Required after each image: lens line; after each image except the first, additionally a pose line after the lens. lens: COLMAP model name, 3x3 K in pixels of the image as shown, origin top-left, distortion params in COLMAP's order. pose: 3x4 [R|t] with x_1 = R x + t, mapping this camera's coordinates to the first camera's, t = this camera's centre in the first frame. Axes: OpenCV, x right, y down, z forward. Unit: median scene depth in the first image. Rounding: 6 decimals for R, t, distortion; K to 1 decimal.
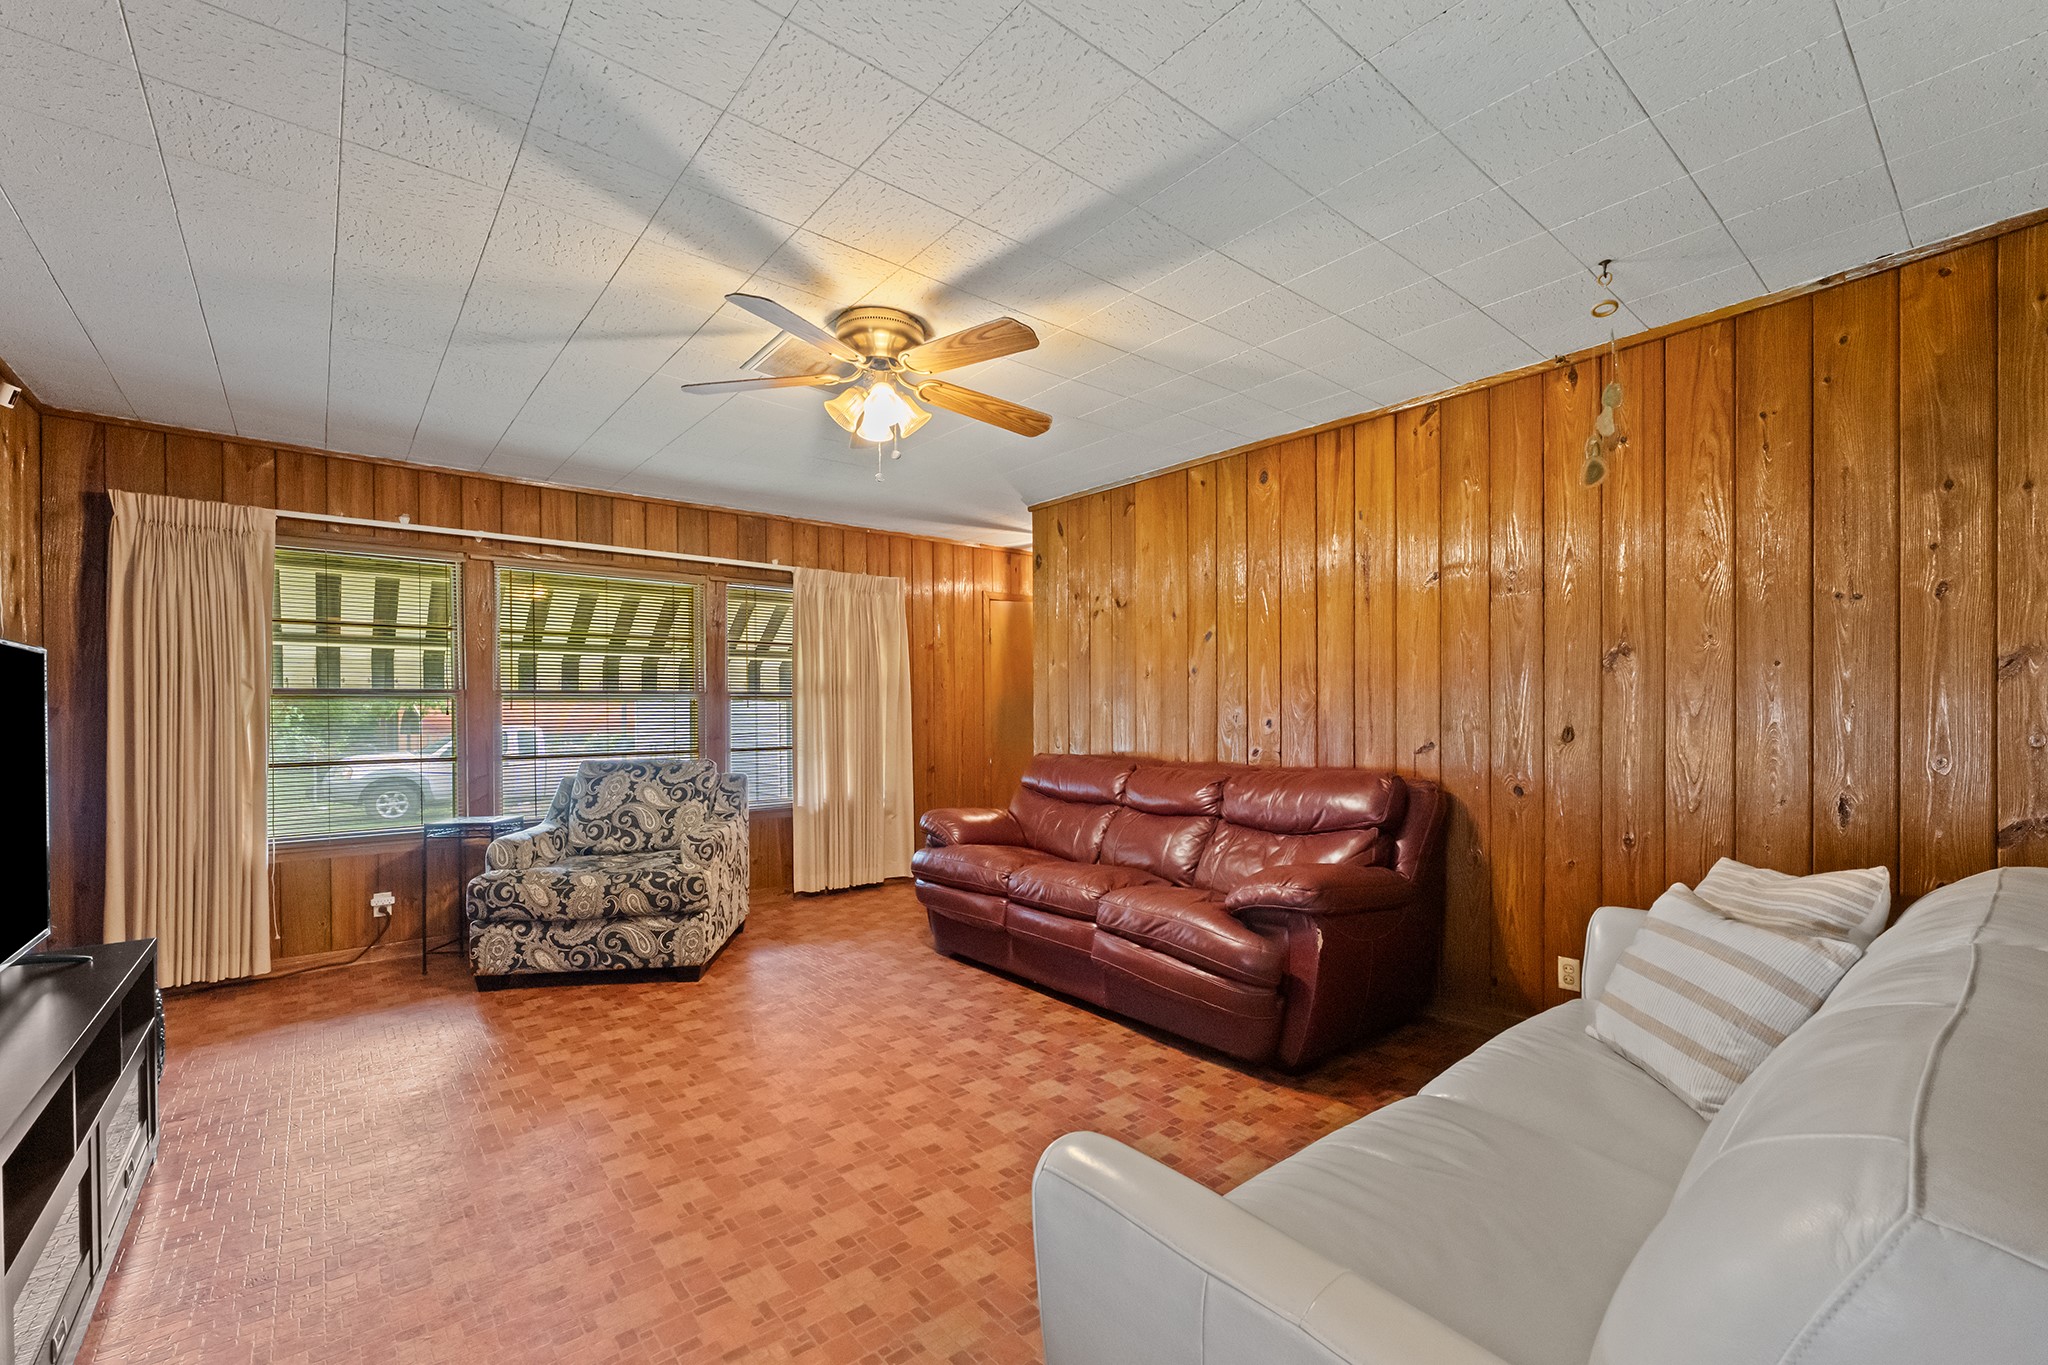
lens RADIAL K [[849.6, 0, 1022.3], [0, 849.6, 711.7], [0, 0, 1]] dist [-0.001133, -0.000371]
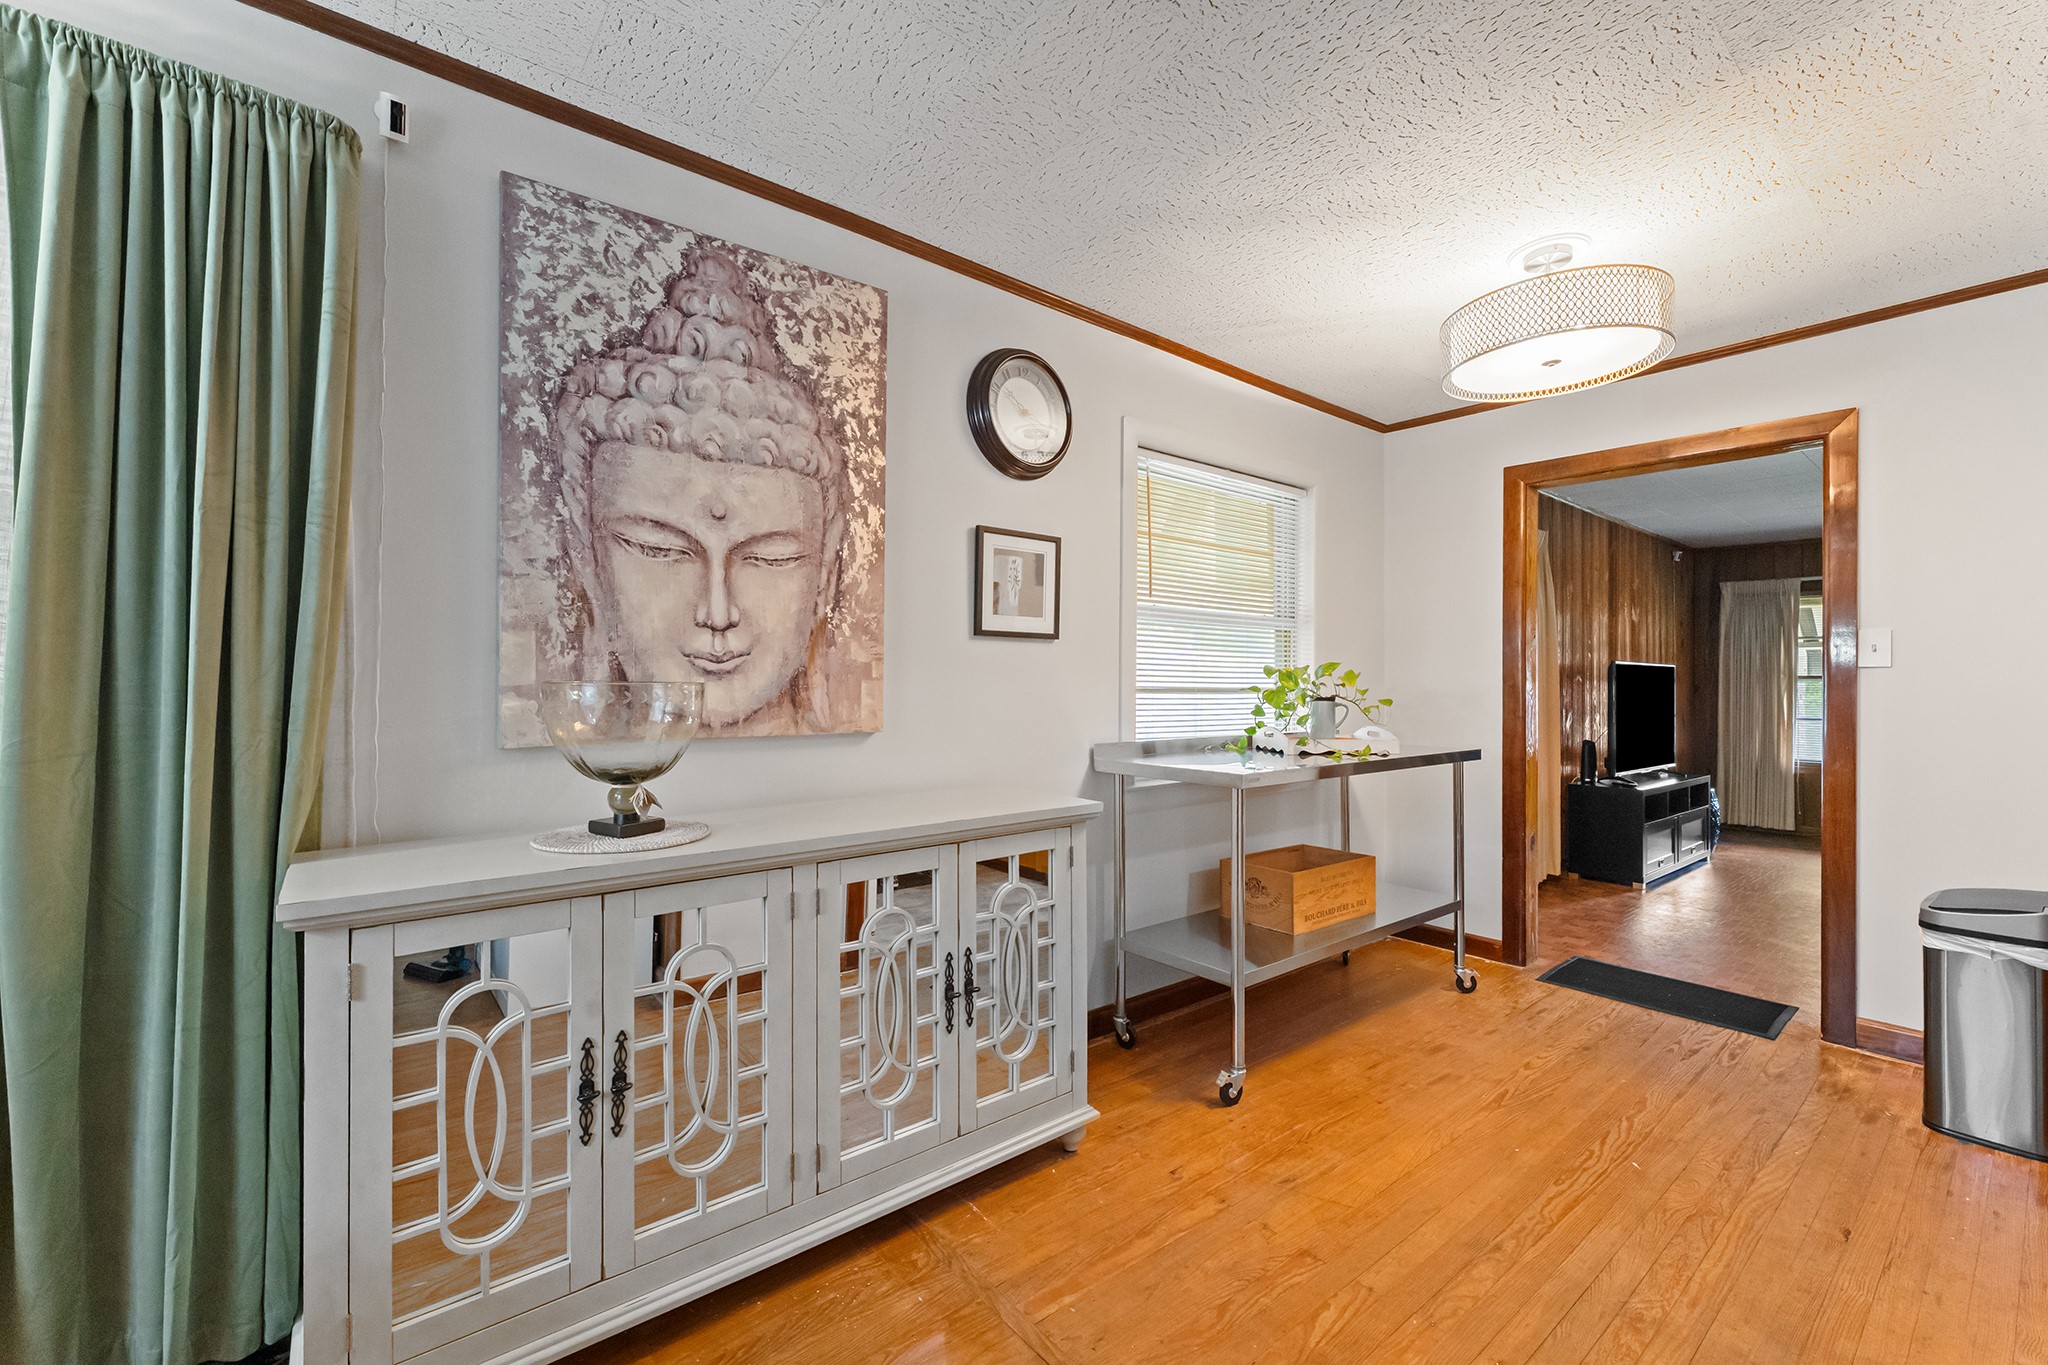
lens RADIAL K [[834.3, 0, 1024.0], [0, 834.3, 682.5], [0, 0, 1]] dist [-0.002574, -0.000102]
pose [[-0.010028, 0.000597, -0.999950, 1.245505], [-0.002248, 0.999997, 0.000620, -0.015464], [0.999947, 0.002254, -0.010027, -0.872274]]
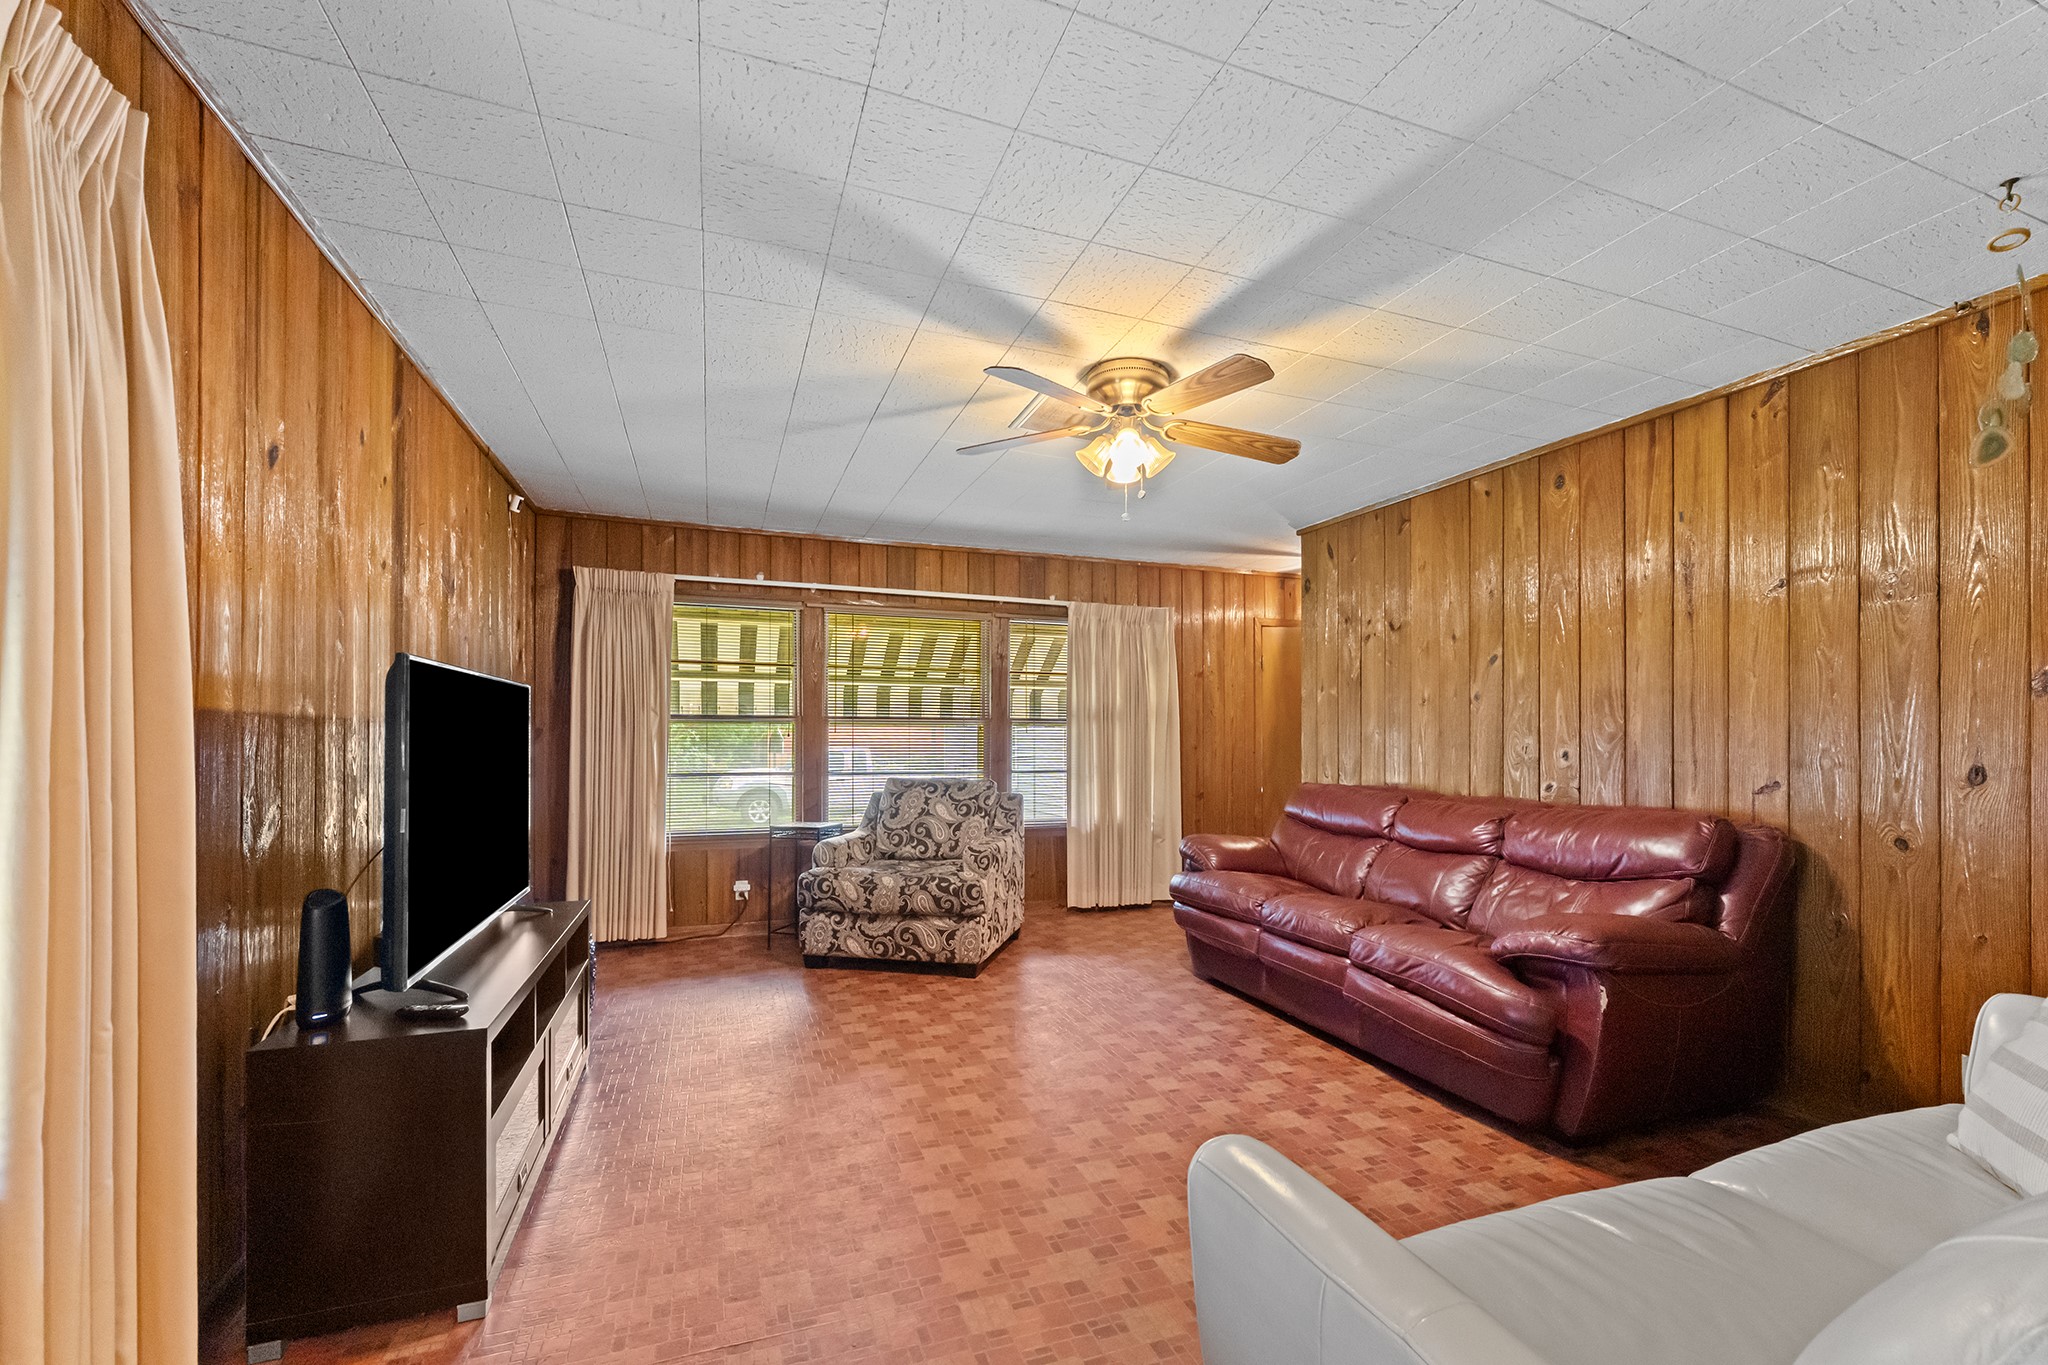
lens RADIAL K [[837.8, 0, 1025.6], [0, 837.8, 732.0], [0, 0, 1]] dist [-0.000523, -0.000105]
pose [[0.945091, 0.008738, -0.326690, 0.044066], [-0.011273, 0.999919, -0.005867, 0.000634], [0.326612, 0.009227, 0.945113, -0.022206]]
